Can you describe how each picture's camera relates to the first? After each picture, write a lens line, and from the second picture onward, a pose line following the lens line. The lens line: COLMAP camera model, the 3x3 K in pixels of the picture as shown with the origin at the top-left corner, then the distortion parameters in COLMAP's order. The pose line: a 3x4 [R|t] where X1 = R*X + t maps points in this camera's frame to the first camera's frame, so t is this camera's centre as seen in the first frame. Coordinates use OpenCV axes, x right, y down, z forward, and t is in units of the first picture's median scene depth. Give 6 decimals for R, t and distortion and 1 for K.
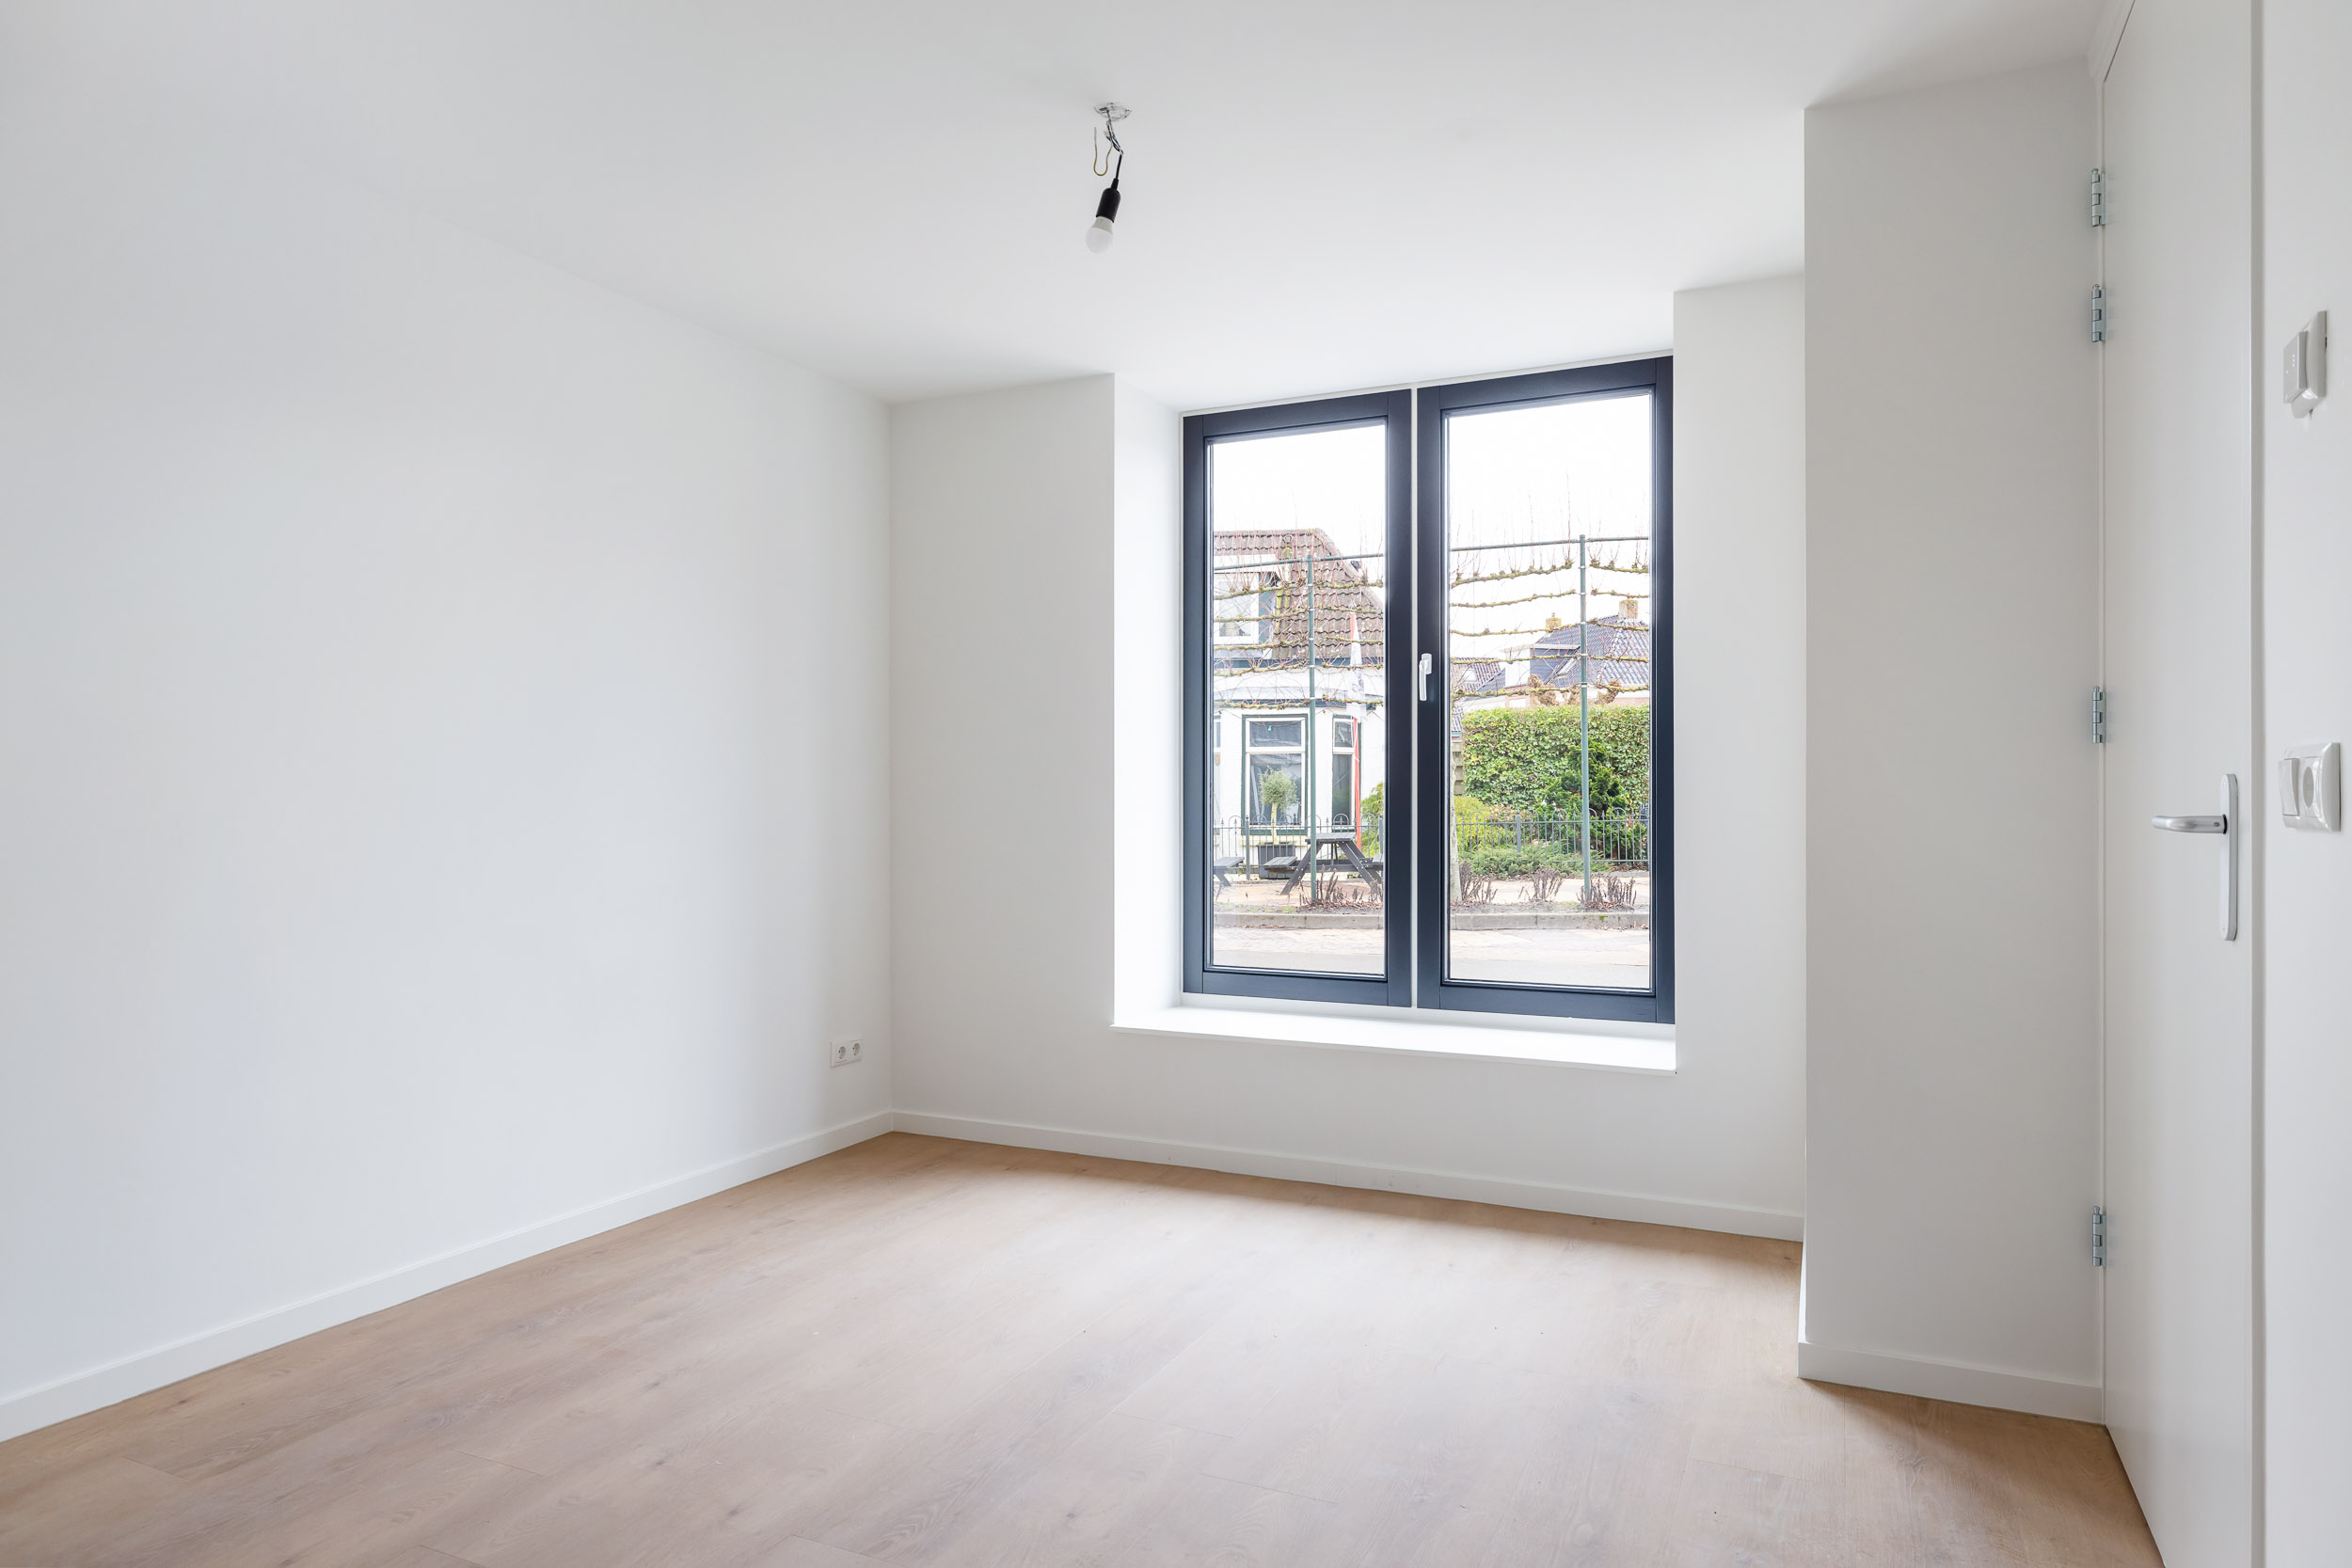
lens RADIAL K [[1418.7, 0, 1176.0], [0, 1418.7, 784.0], [0, 0, 1]] dist [0.000034, -0.000053]
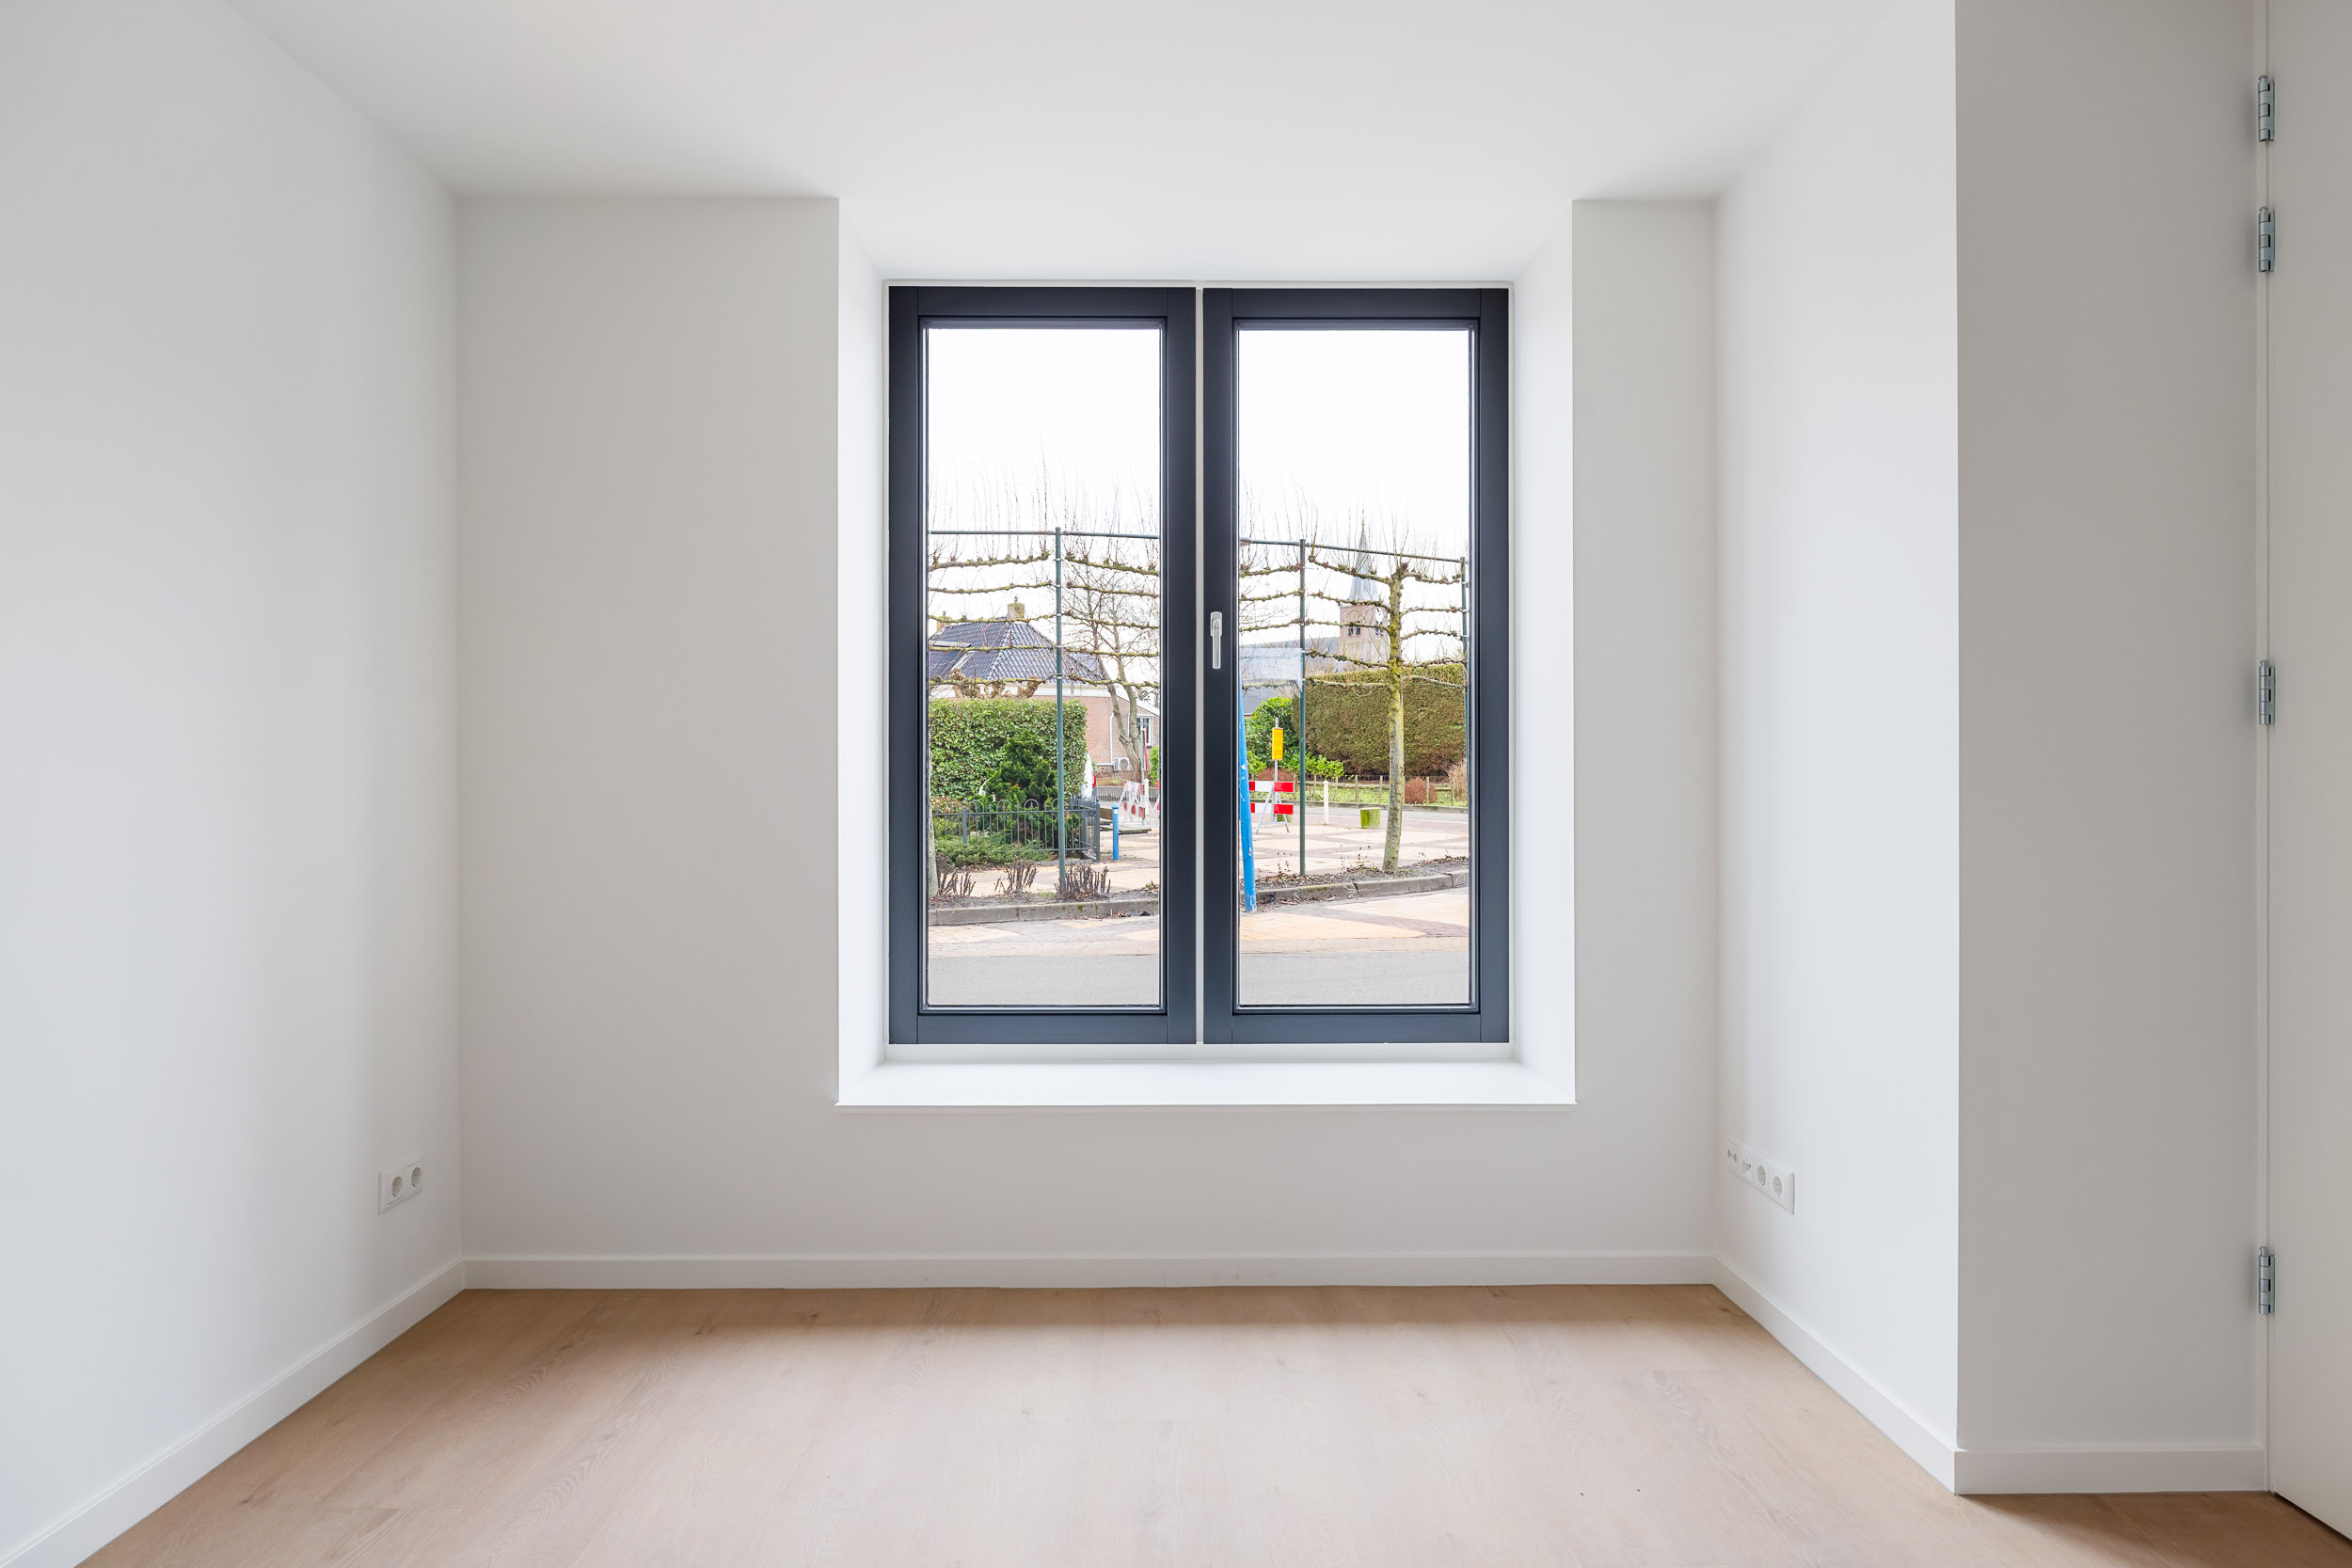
lens RADIAL K [[1365.0, 0, 1174.9], [0, 1365.0, 778.9], [0, 0, 1]] dist [-0.000664, 0.000211]
pose [[0.901159, 0.002176, 0.433483, -0.060339], [-0.003101, 0.999994, 0.001427, 0.001127], [-0.433478, -0.002630, 0.901160, 0.095058]]
